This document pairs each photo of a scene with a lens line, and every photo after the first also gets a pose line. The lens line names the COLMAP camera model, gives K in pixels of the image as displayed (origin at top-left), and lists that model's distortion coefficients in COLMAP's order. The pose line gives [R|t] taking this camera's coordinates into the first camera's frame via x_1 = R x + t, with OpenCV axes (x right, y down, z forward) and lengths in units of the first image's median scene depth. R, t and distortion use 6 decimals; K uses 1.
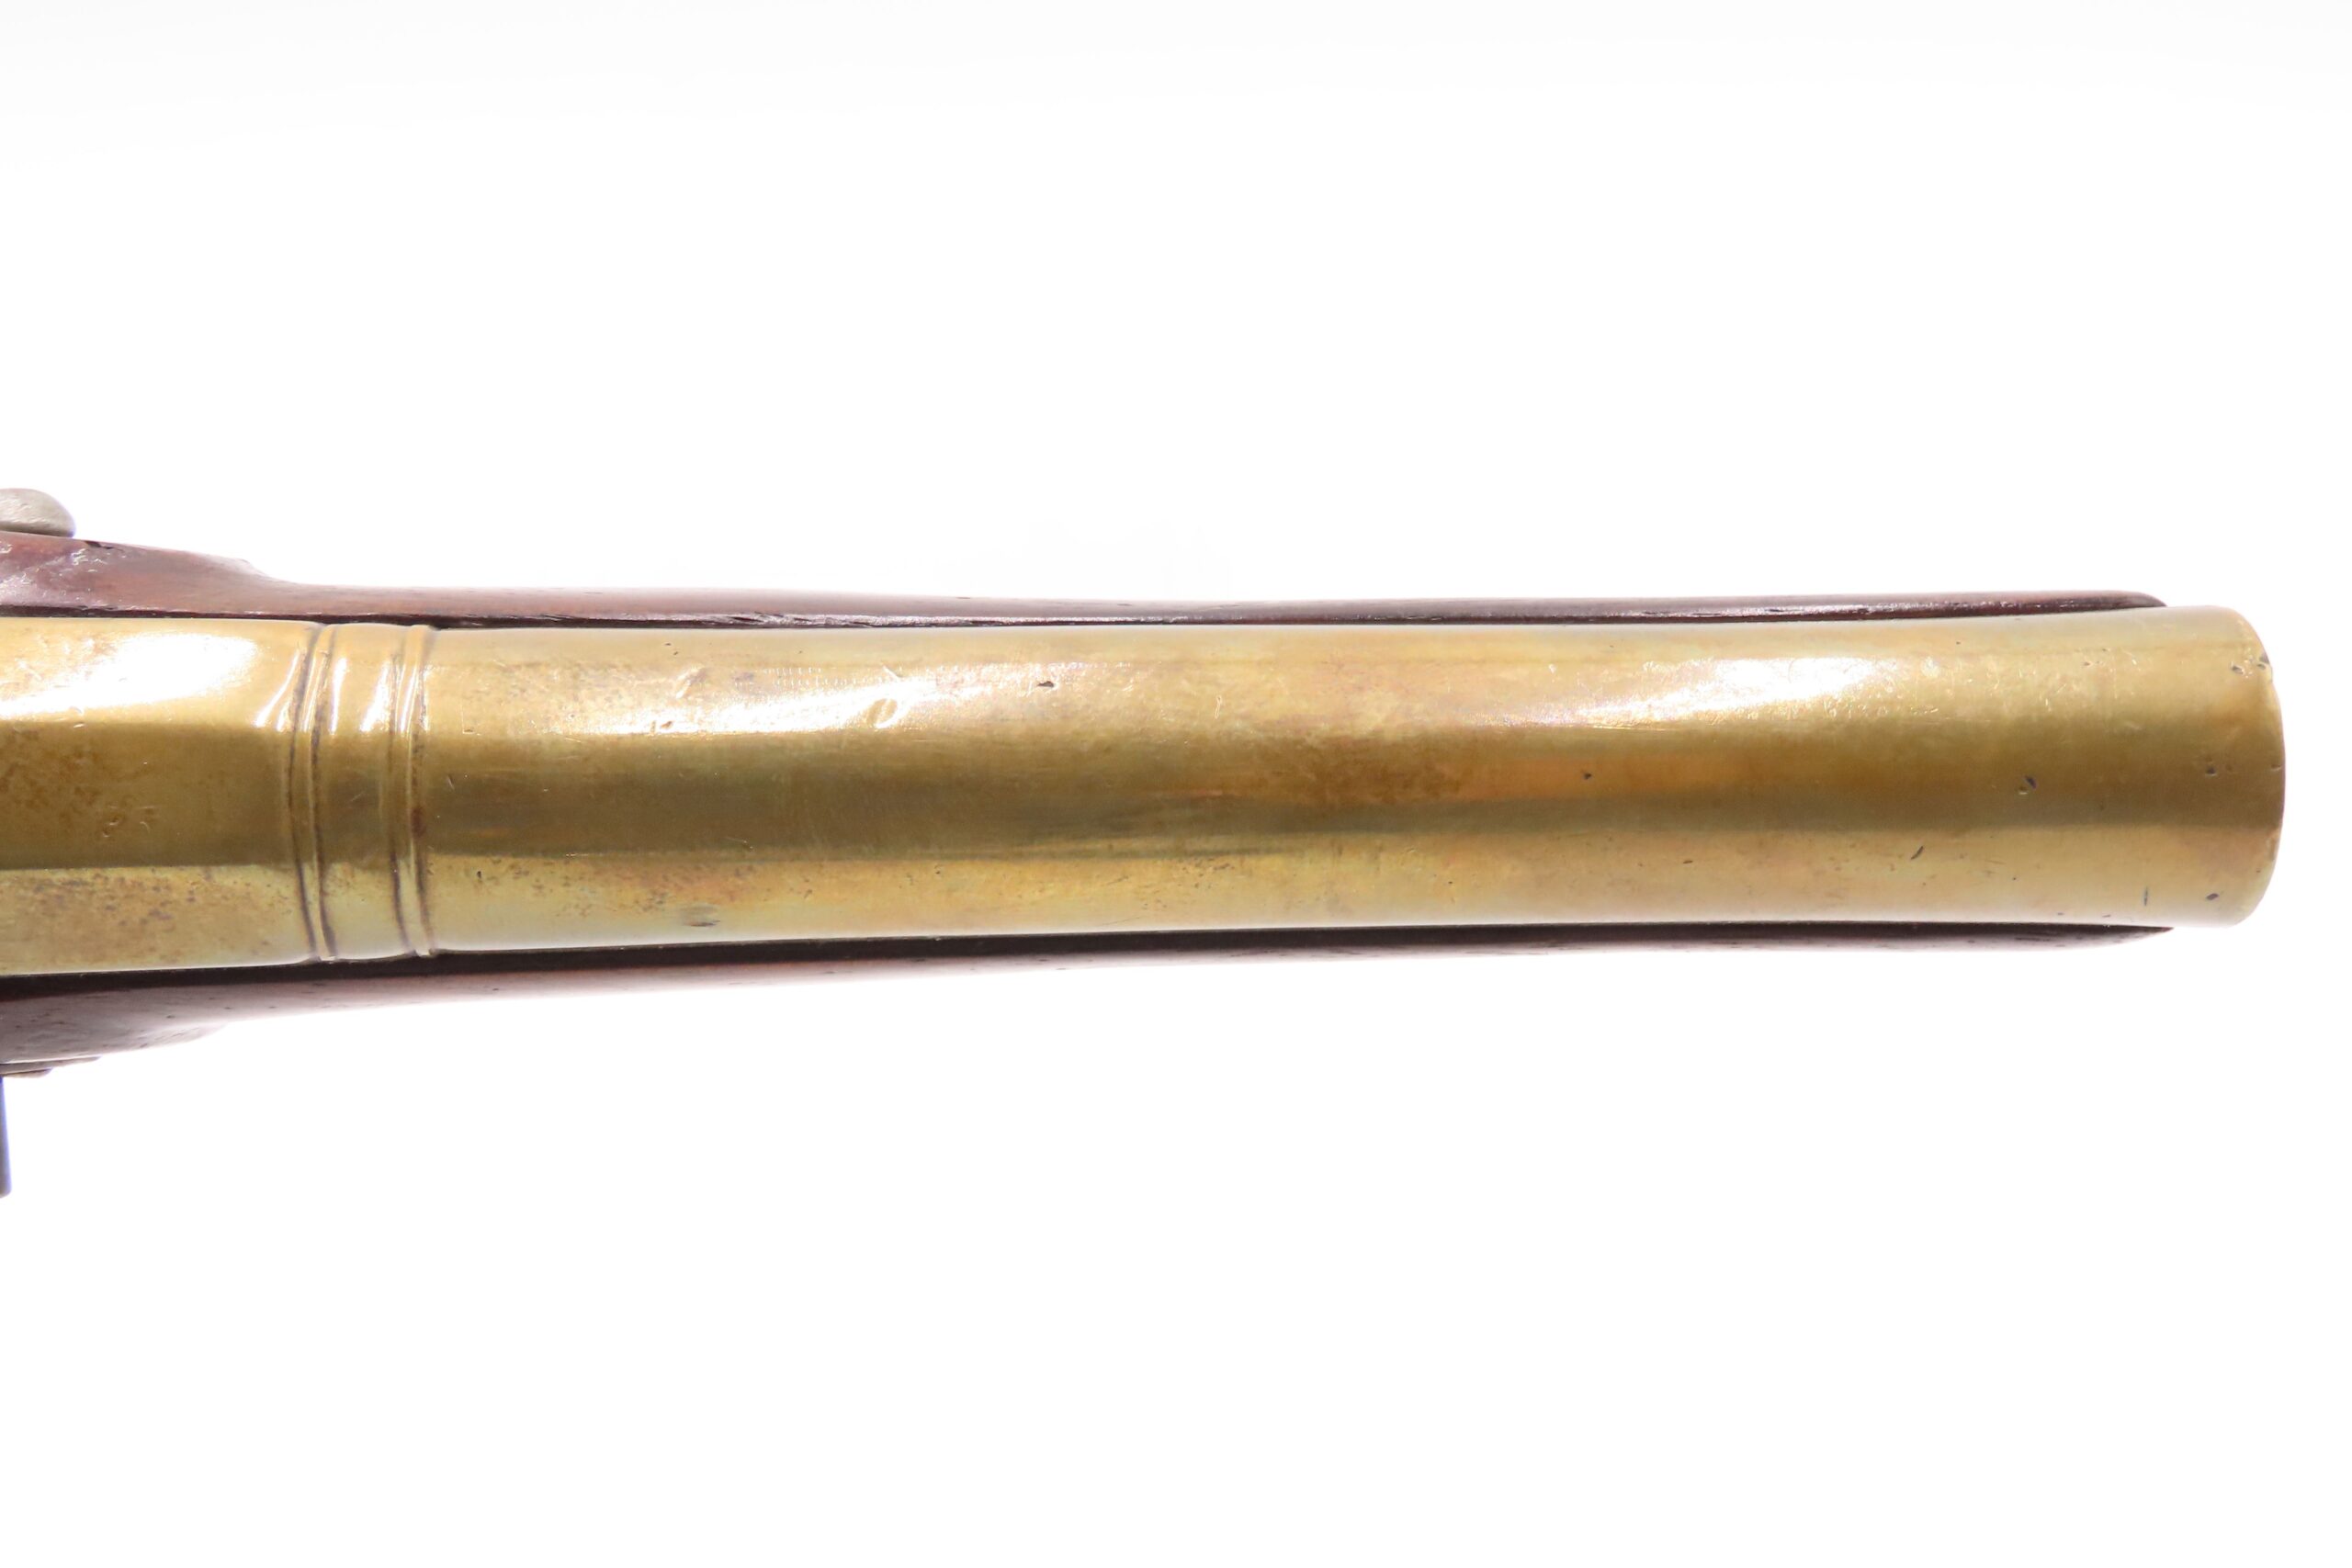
lens RADIAL K [[950.3, 0, 1175.4], [0, 950.3, 773.4], [0, 0, 1]] dist [0.000266, 0.000067]
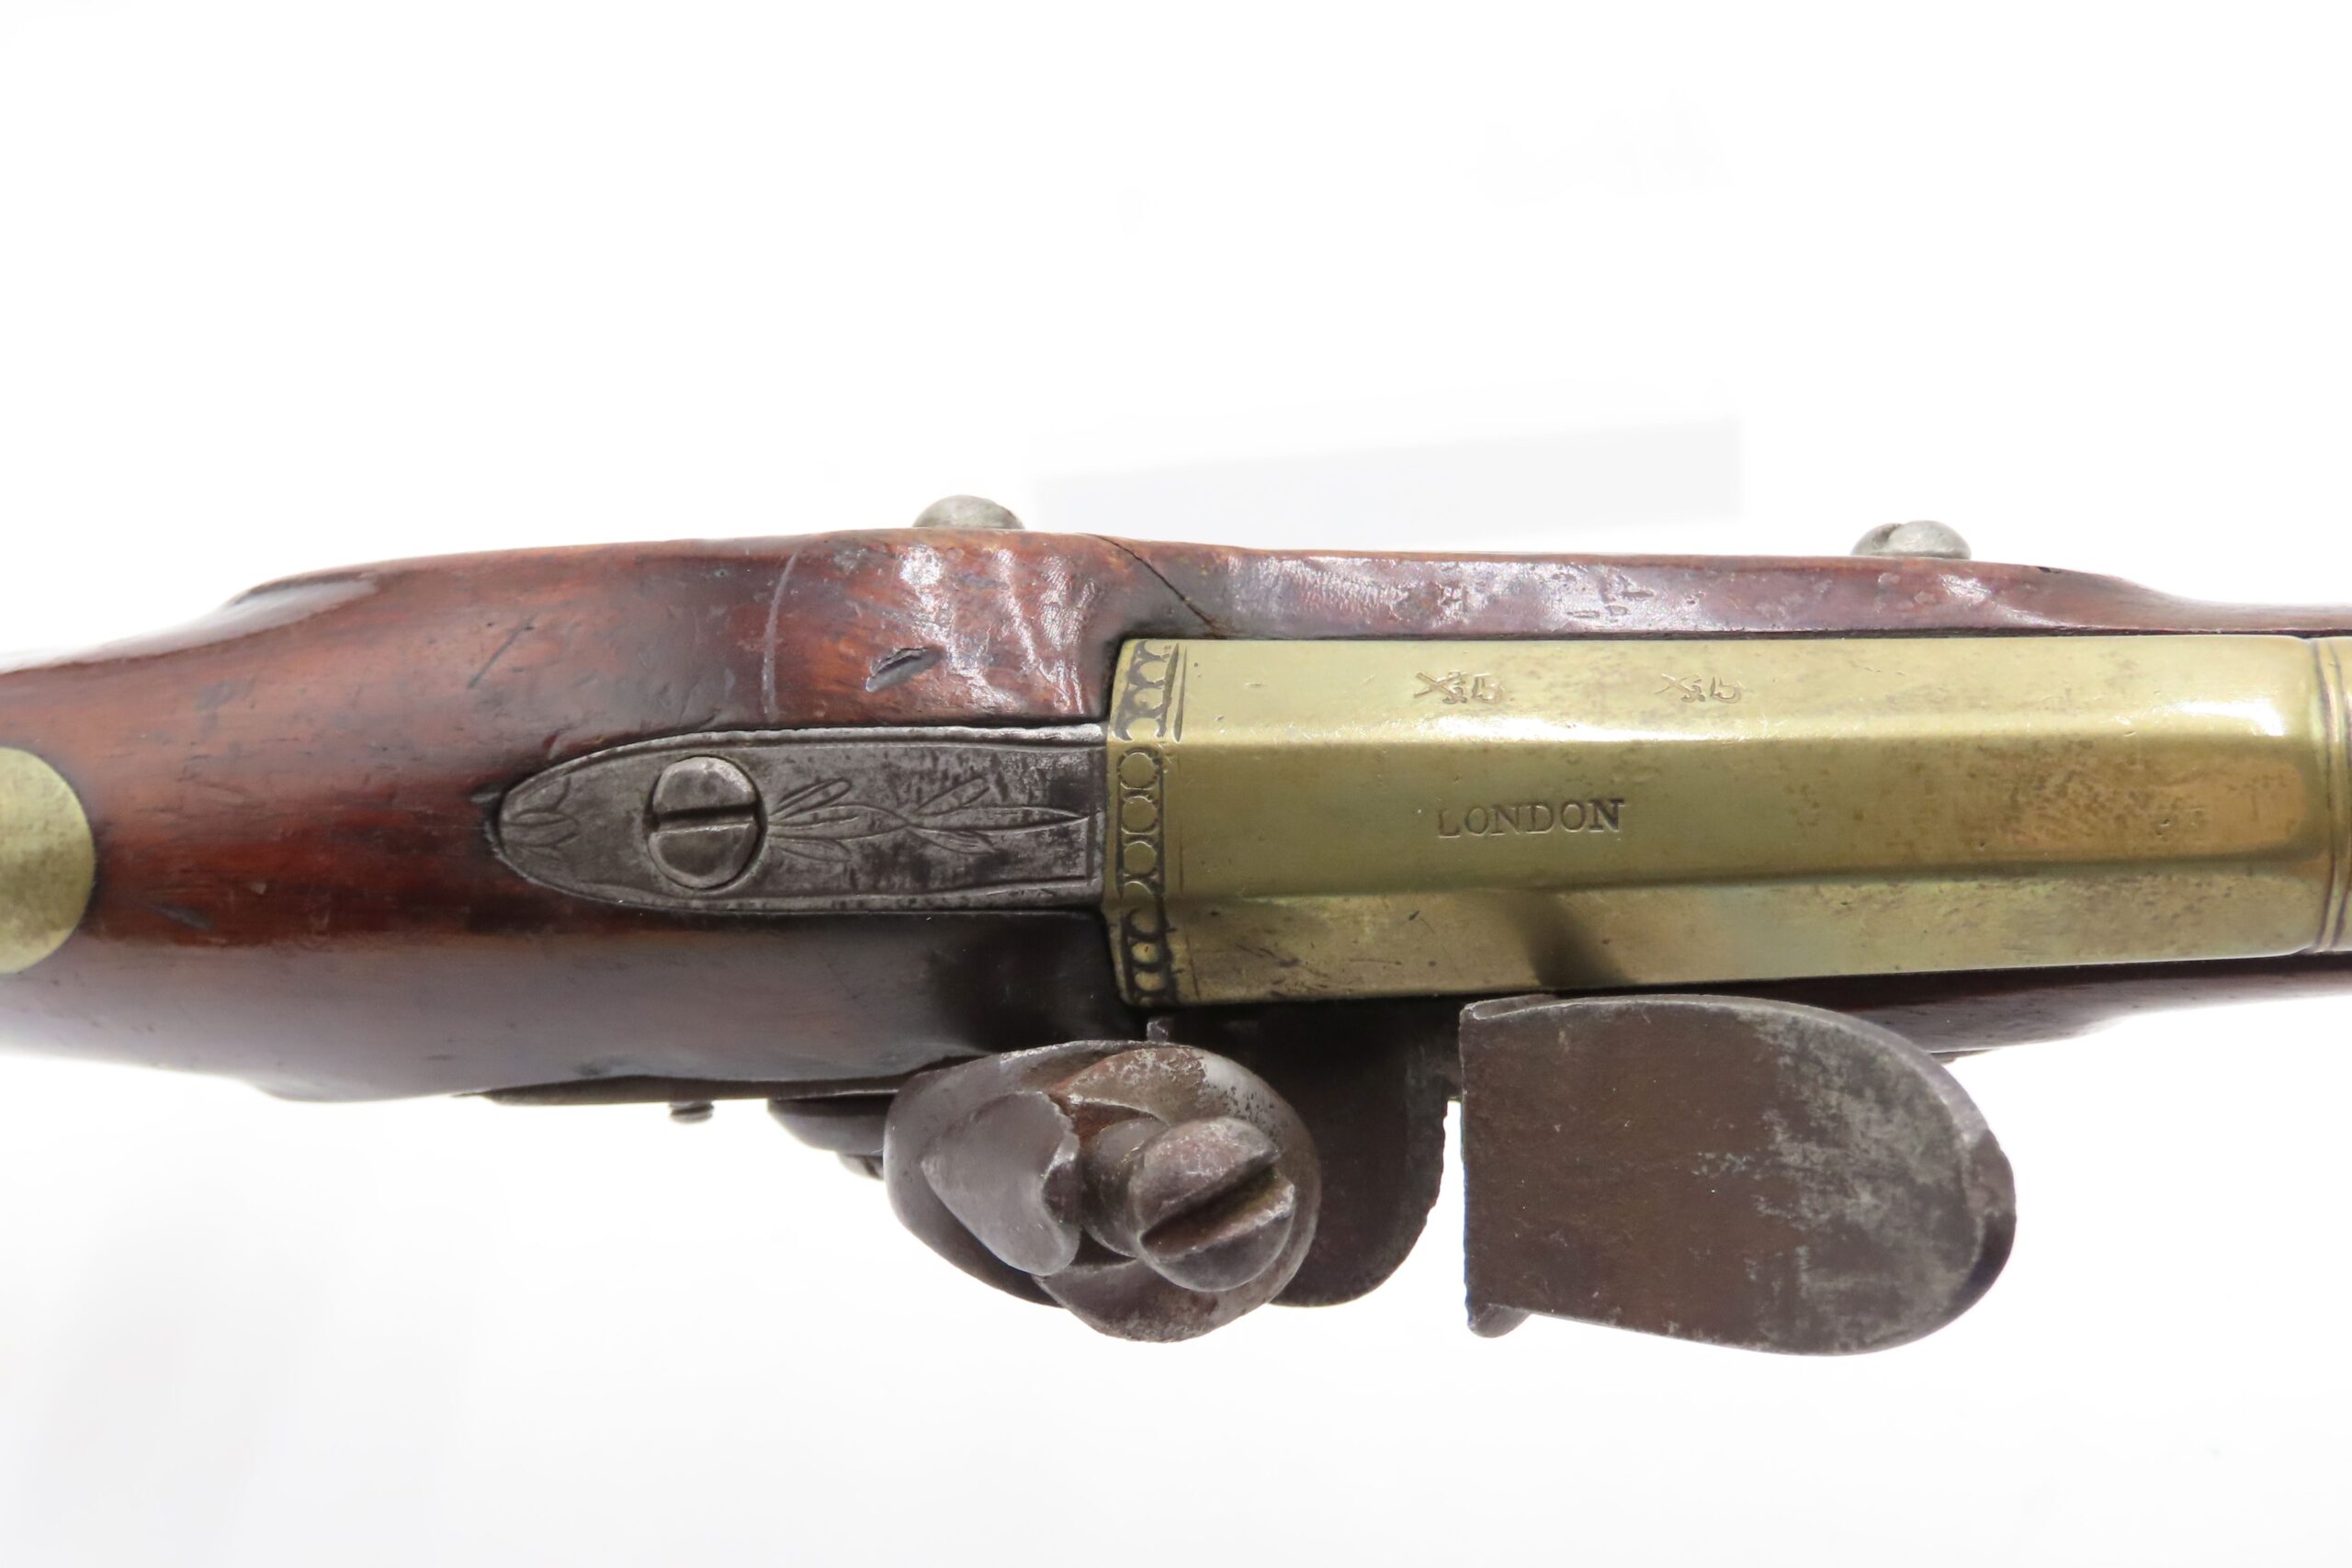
lens RADIAL K [[950.3, 0, 1170.8], [0, 950.3, 856.3], [0, 0, 1]] dist [0.000266, 0.000067]
pose [[0.998537, -0.012440, -0.052616, -2.165844], [0.013006, 0.999861, 0.010433, 0.061851], [0.052479, -0.011102, 0.998560, -0.138205]]
